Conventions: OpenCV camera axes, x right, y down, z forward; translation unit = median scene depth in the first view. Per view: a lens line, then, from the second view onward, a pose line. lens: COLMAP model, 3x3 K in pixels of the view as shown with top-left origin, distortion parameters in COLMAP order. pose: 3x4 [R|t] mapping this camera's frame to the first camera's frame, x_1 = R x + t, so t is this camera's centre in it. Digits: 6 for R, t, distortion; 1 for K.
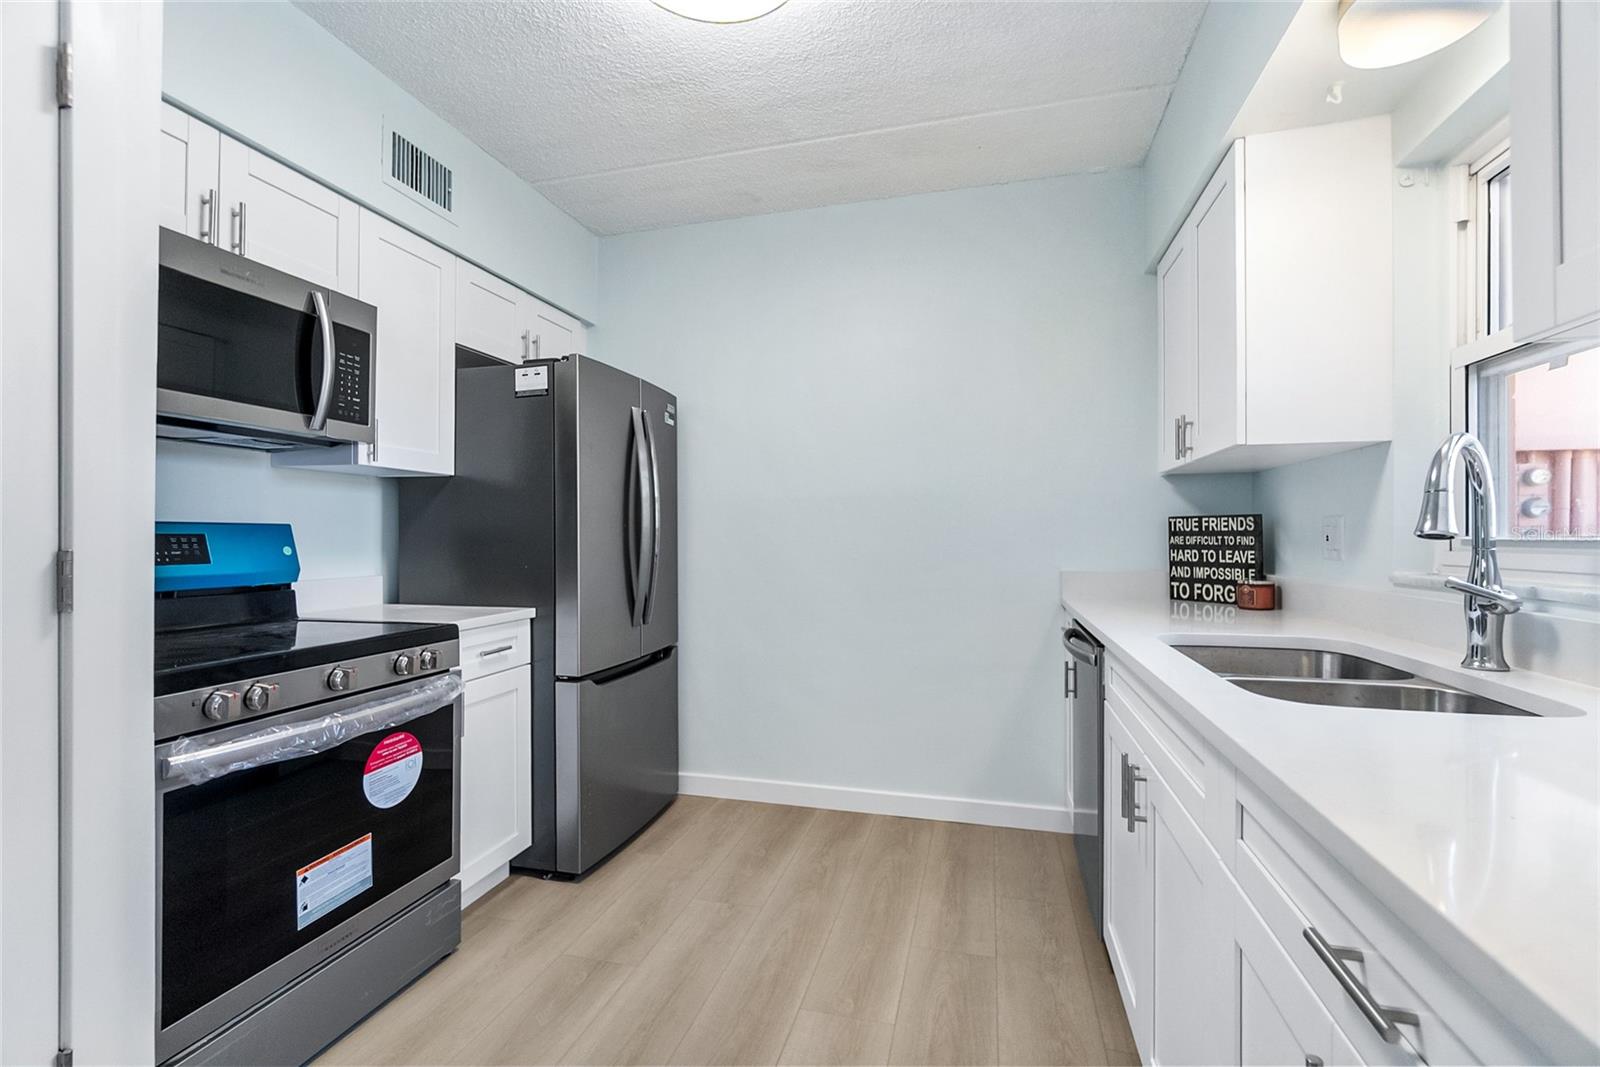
lens RADIAL K [[695.4, 0, 800.3], [0, 695.4, 530.5], [0, 0, 1]] dist [-0.004599, -0.000056]
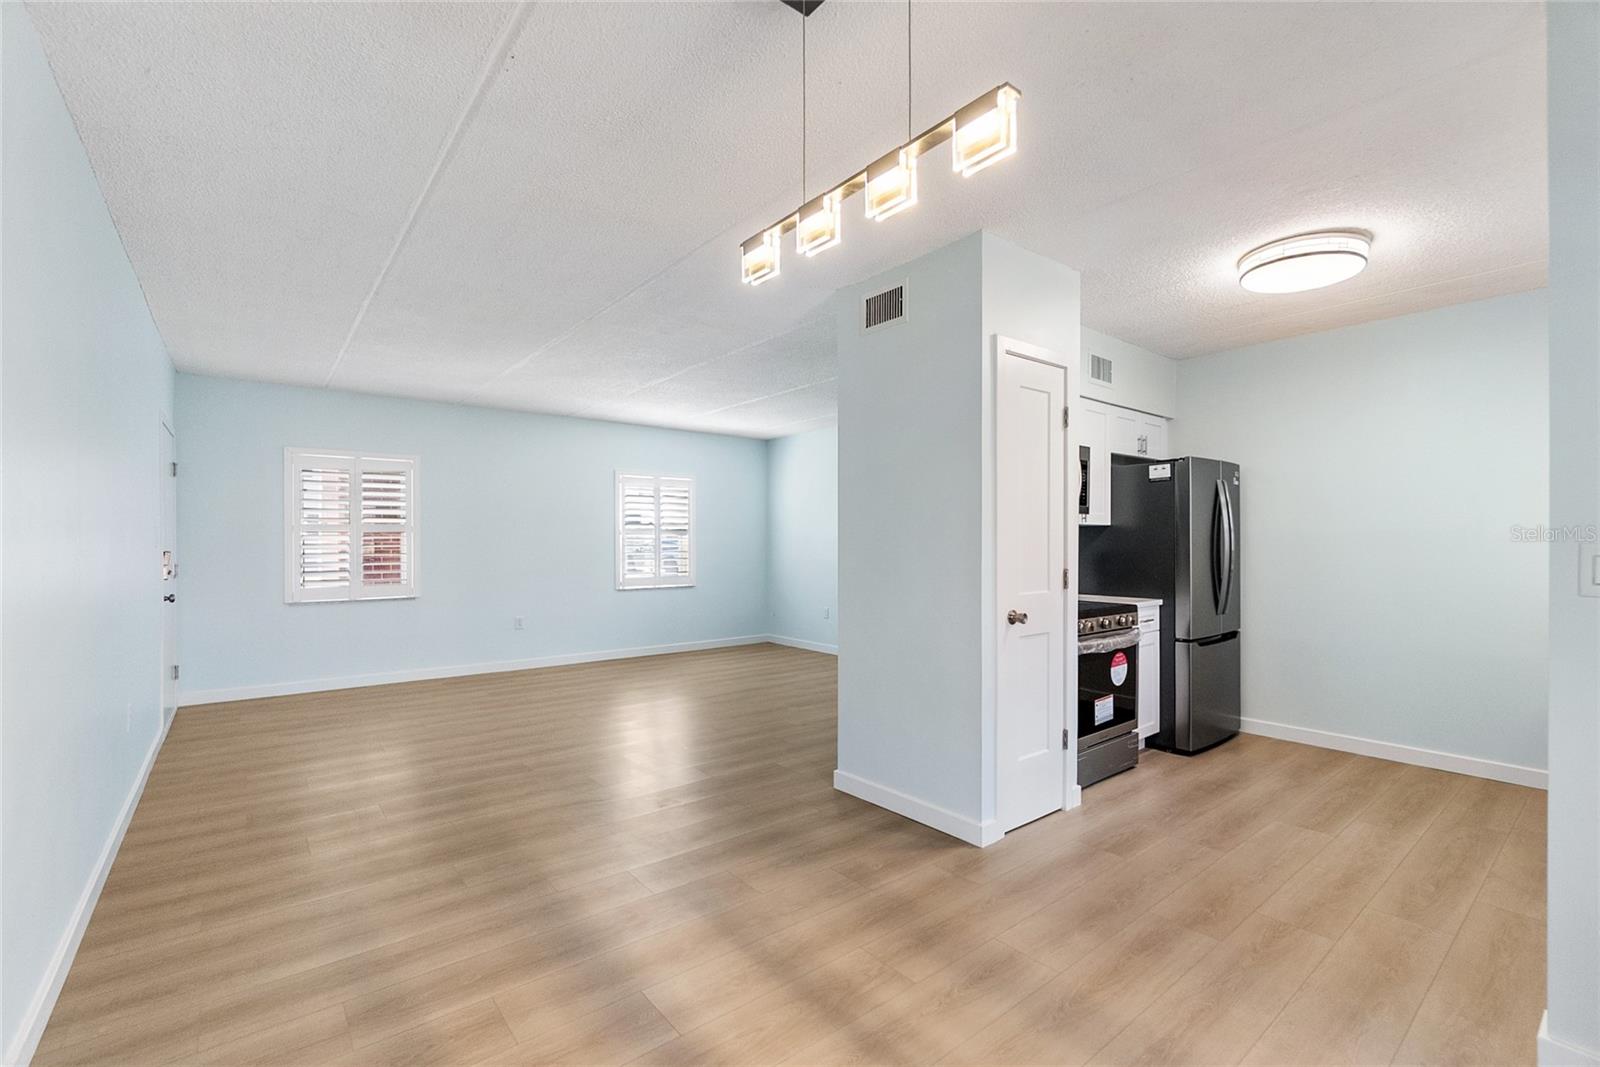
lens RADIAL K [[695.4, 0, 806.8], [0, 695.4, 542.6], [0, 0, 1]] dist [-0.004599, -0.000056]
pose [[0.812721, 0.003757, -0.582641, -0.083785], [0.002183, 0.999953, 0.009493, -0.054532], [0.582649, -0.008987, 0.812674, -0.983218]]
